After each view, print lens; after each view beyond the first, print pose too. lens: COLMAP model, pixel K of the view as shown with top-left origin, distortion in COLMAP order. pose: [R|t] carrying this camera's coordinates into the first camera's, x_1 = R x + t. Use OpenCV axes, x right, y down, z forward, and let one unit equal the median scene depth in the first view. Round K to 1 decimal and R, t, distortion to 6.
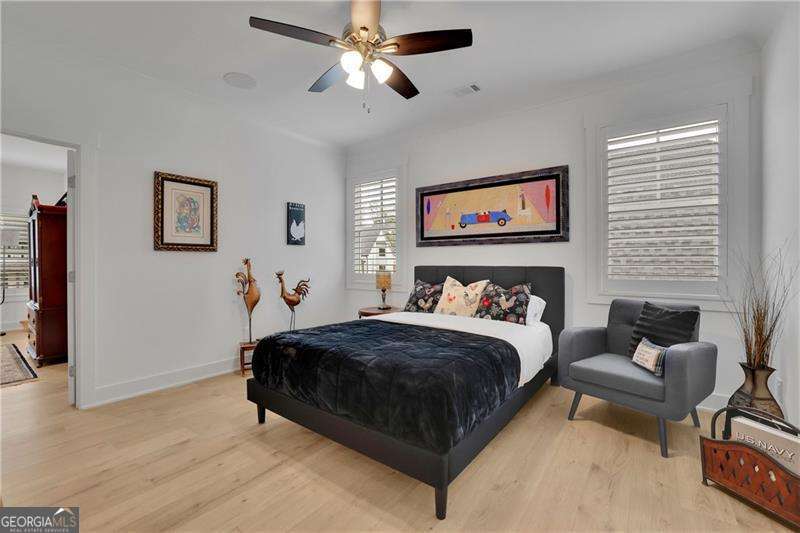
lens RADIAL K [[343.2, 0, 400.0], [0, 343.2, 266.5], [0, 0, 1]] dist [-0.046793, 0.000259]
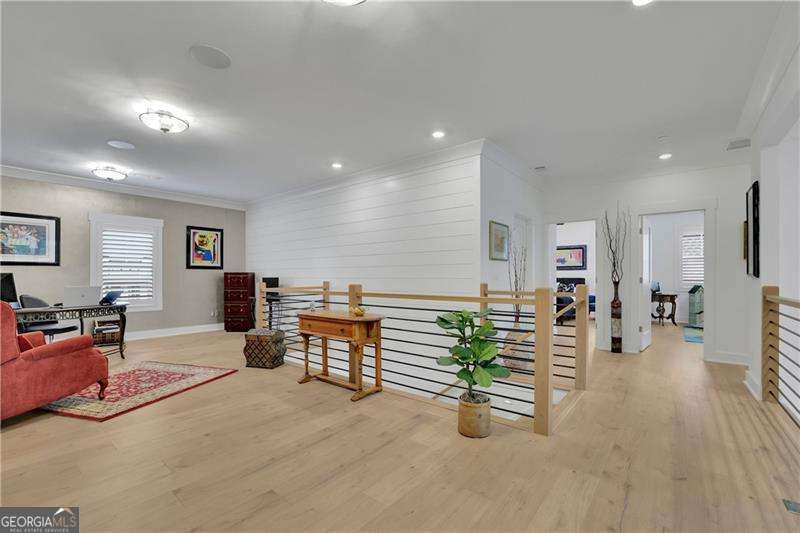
lens RADIAL K [[350.5, 0, 403.6], [0, 350.5, 280.2], [0, 0, 1]] dist [-0.000098, -0.000024]
pose [[0.999513, -0.003720, -0.030974, -0.963200], [0.003494, 0.999967, -0.007342, 0.036762], [0.031000, 0.007230, 0.999493, -2.014962]]
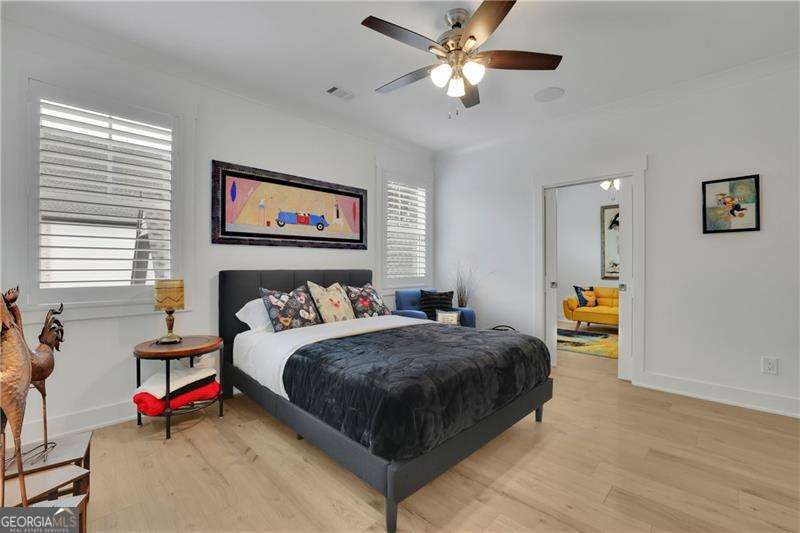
lens RADIAL K [[343.2, 0, 400.0], [0, 343.2, 266.5], [0, 0, 1]] dist [-0.046793, 0.000259]
pose [[0.142289, -0.002346, 0.989822, -0.694323], [0.008823, 0.999960, 0.001102, -0.008540], [-0.989786, 0.008576, 0.142304, 0.619338]]
